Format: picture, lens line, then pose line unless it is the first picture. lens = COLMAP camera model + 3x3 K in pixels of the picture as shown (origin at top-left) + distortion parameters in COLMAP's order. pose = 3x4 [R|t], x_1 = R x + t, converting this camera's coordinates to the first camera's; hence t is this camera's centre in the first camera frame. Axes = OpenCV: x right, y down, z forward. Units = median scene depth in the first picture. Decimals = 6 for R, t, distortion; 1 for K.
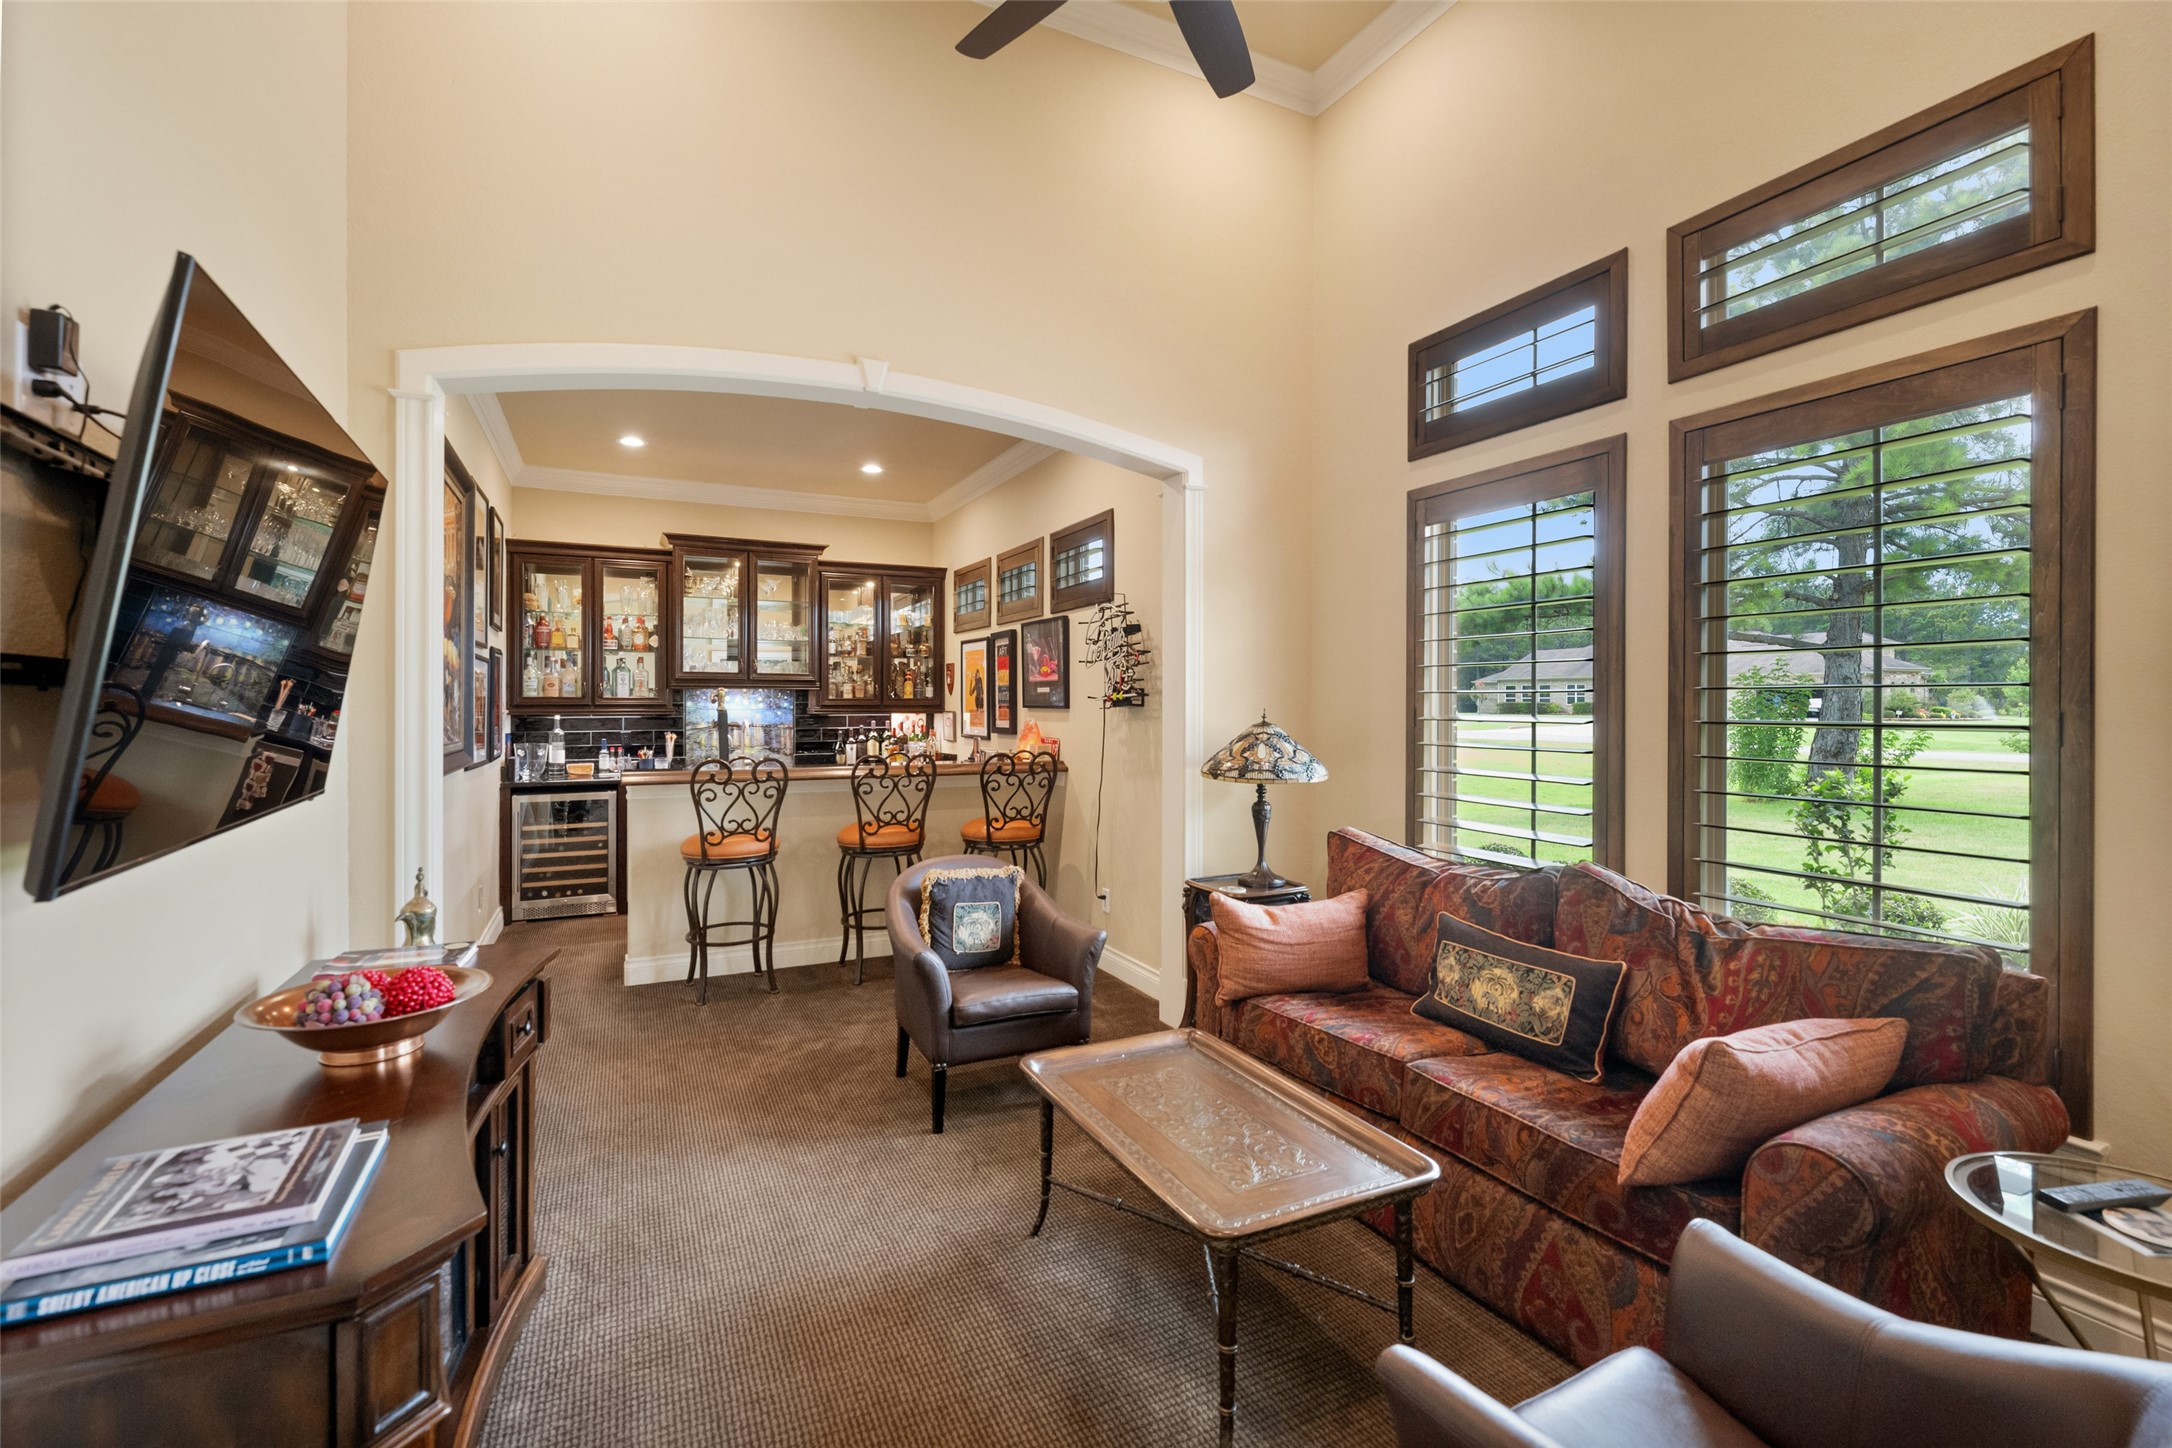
lens RADIAL K [[1003.7, 0, 1101.9], [0, 1003.7, 693.5], [0, 0, 1]] dist [0.001503, 0.000333]
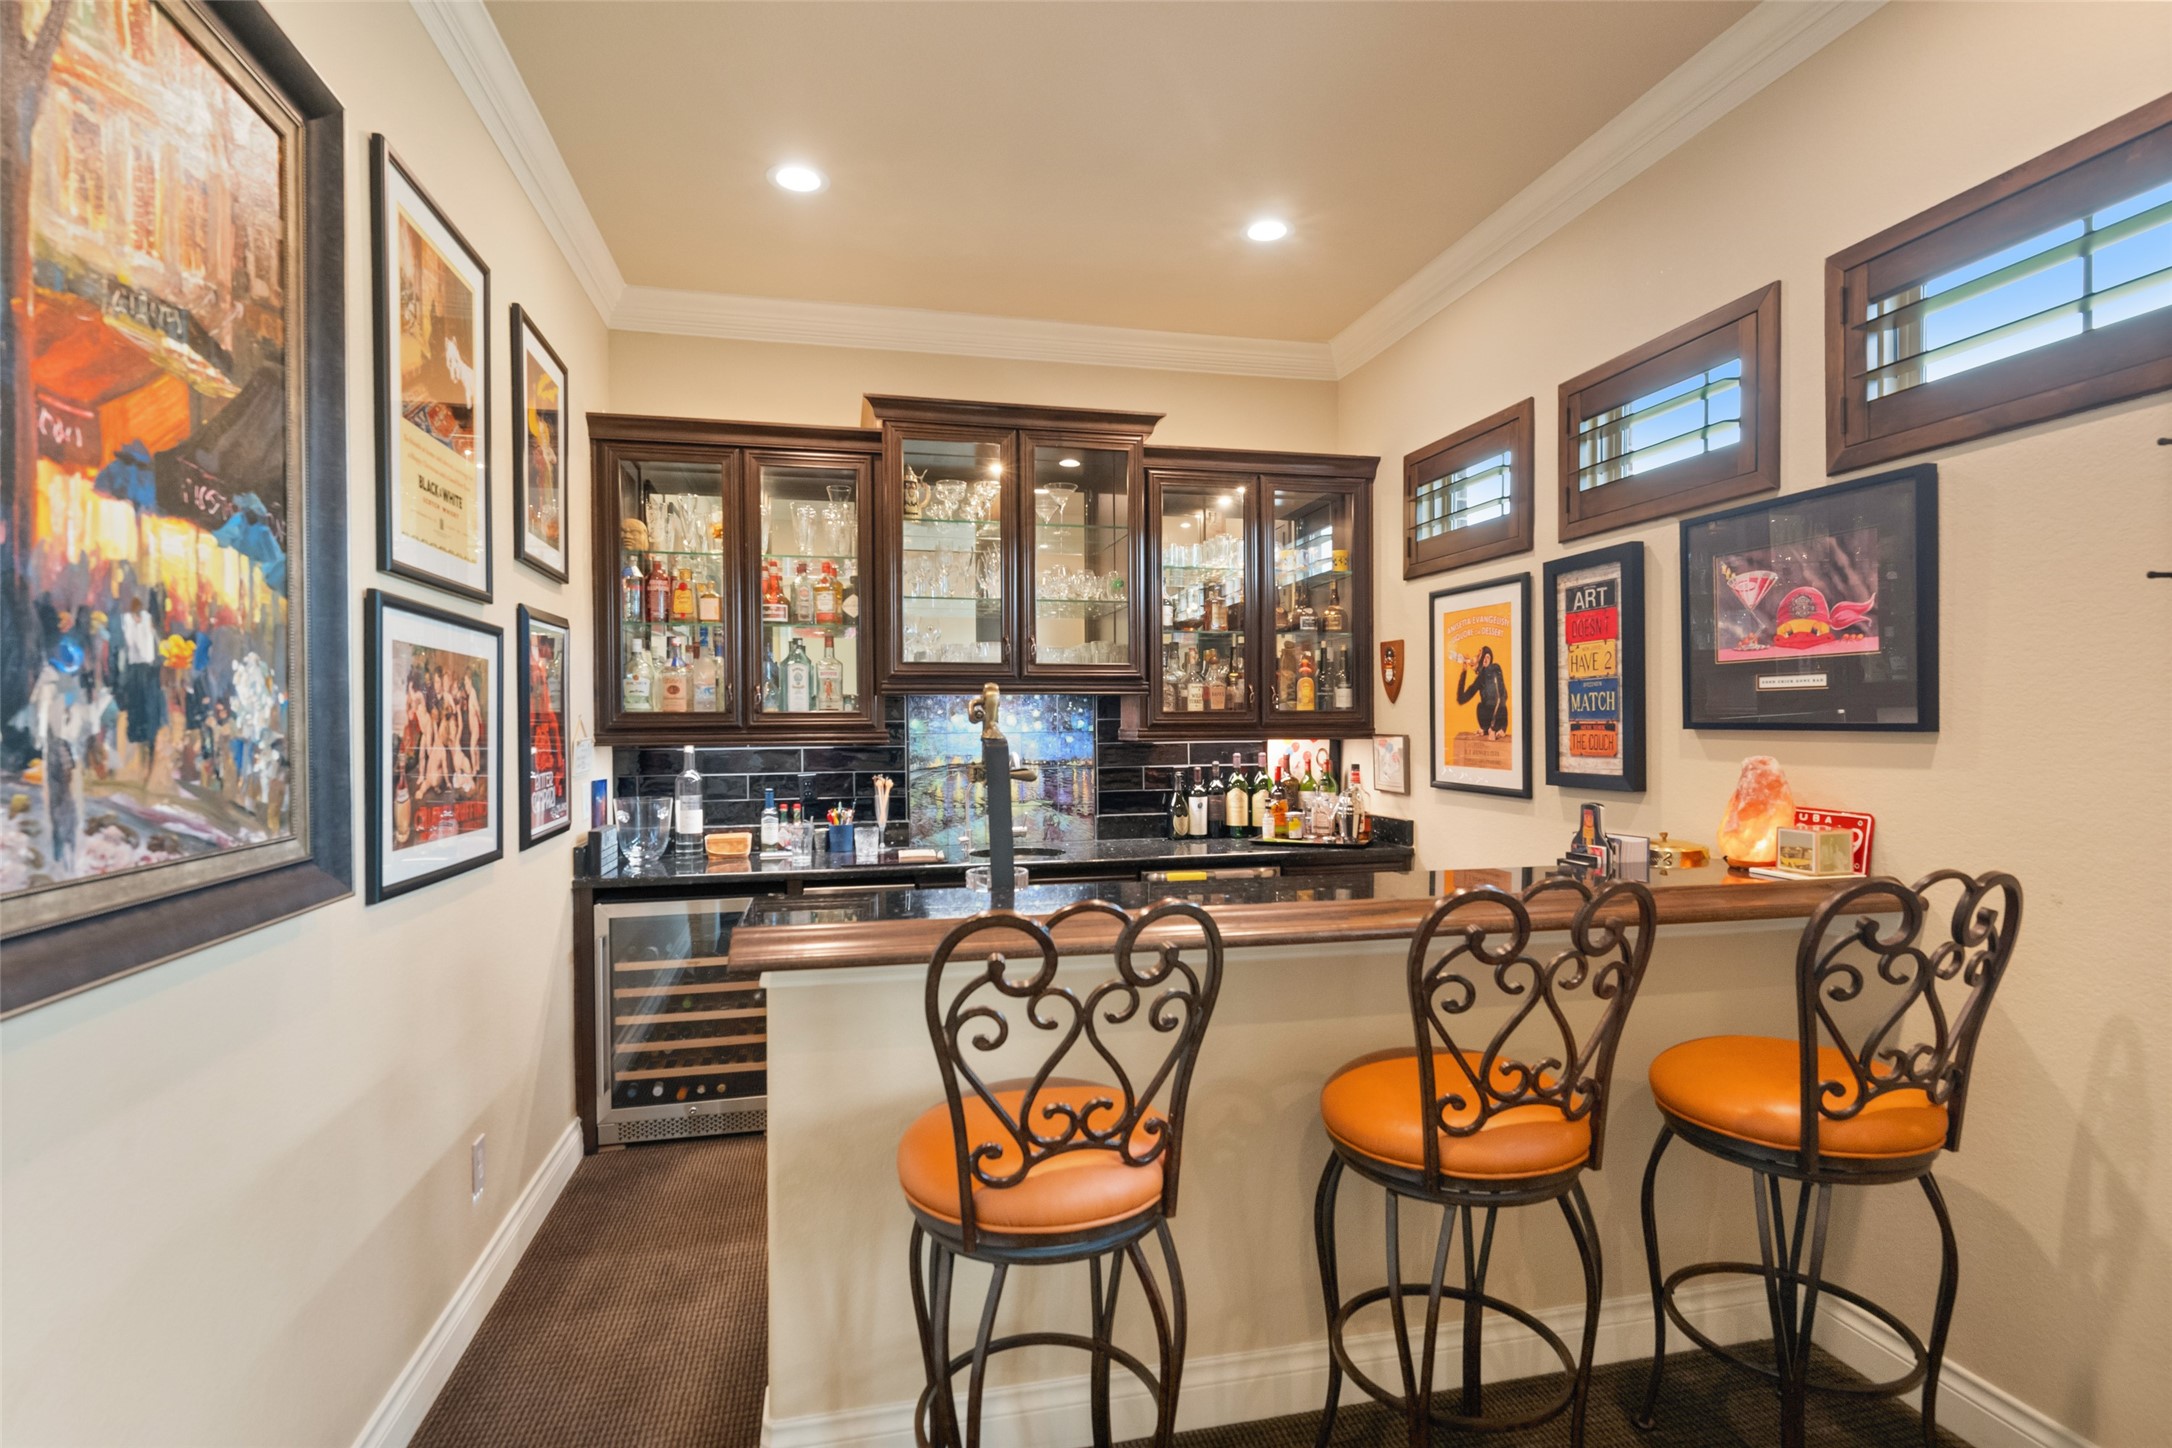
lens RADIAL K [[1062.9, 0, 1085.7], [0, 1062.9, 722.5], [0, 0, 1]] dist [-0.000326, -0.000034]
pose [[0.974091, -0.005440, -0.226092, -0.194859], [0.008116, 0.999908, 0.010906, 0.004323], [0.226012, -0.012459, 0.974045, 0.470704]]
